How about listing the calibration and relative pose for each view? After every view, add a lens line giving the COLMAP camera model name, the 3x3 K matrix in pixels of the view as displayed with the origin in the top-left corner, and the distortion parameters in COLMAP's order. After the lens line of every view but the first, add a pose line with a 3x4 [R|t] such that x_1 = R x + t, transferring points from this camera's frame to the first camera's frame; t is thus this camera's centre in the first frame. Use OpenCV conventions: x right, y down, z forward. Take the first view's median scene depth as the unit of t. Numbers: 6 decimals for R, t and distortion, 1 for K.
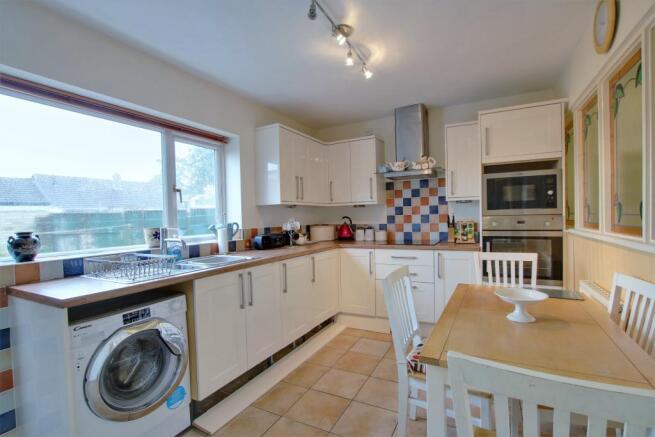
lens RADIAL K [[315.4, 0, 327.4], [0, 315.4, 228.5], [0, 0, 1]] dist [-0.032480, -0.000118]
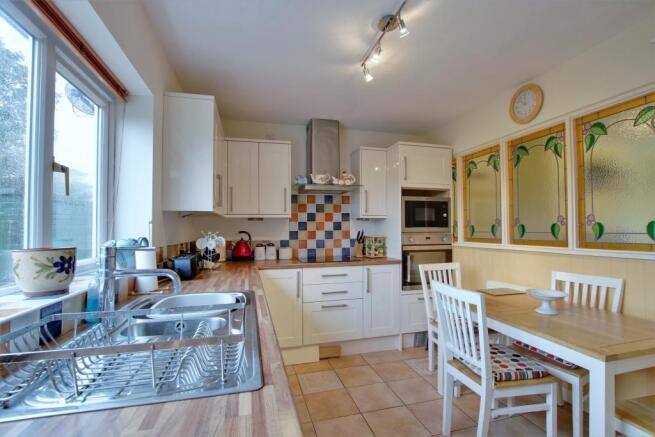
lens RADIAL K [[315.4, 0, 327.4], [0, 315.4, 228.5], [0, 0, 1]] dist [-0.032480, -0.000118]
pose [[0.711916, 0.025051, 0.701818, -0.422285], [0.014625, 0.998618, -0.050481, -0.000850], [-0.702112, 0.046202, 0.710566, 0.317208]]
